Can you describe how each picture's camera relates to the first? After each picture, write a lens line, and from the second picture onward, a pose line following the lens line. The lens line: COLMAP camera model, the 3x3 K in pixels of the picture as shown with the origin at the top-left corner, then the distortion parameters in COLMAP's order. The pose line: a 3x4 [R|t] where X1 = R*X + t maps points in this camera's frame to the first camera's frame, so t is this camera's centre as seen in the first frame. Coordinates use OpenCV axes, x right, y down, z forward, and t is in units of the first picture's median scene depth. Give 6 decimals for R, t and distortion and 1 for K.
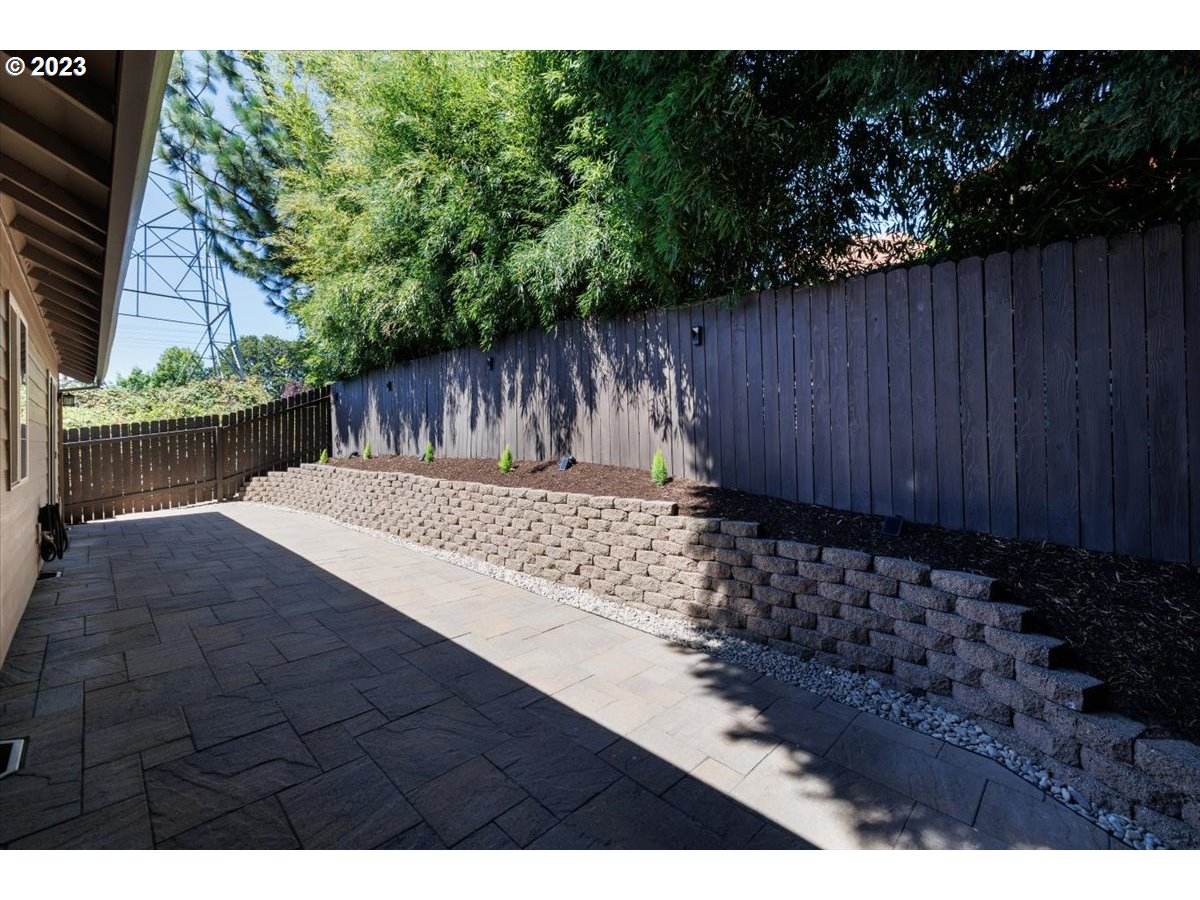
lens RADIAL K [[501.2, 0, 597.0], [0, 501.2, 441.3], [0, 0, 1]] dist [-0.000761, -0.000169]
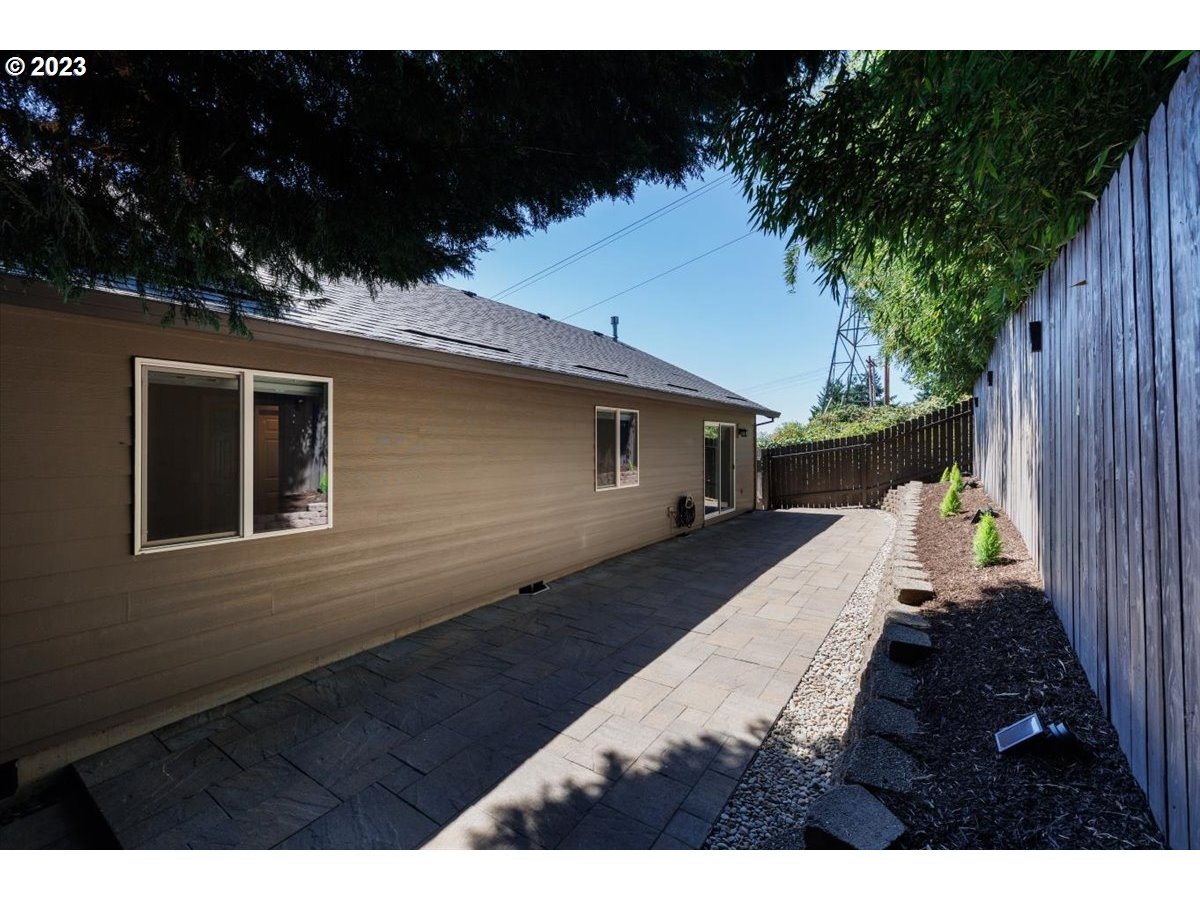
lens RADIAL K [[501.2, 0, 595.7], [0, 501.2, 443.9], [0, 0, 1]] dist [-0.000761, -0.000169]
pose [[0.173413, 0.002145, -0.984847, 1.093927], [0.002701, 0.999993, 0.002654, -0.126675], [0.984845, -0.003121, 0.173406, 0.566306]]
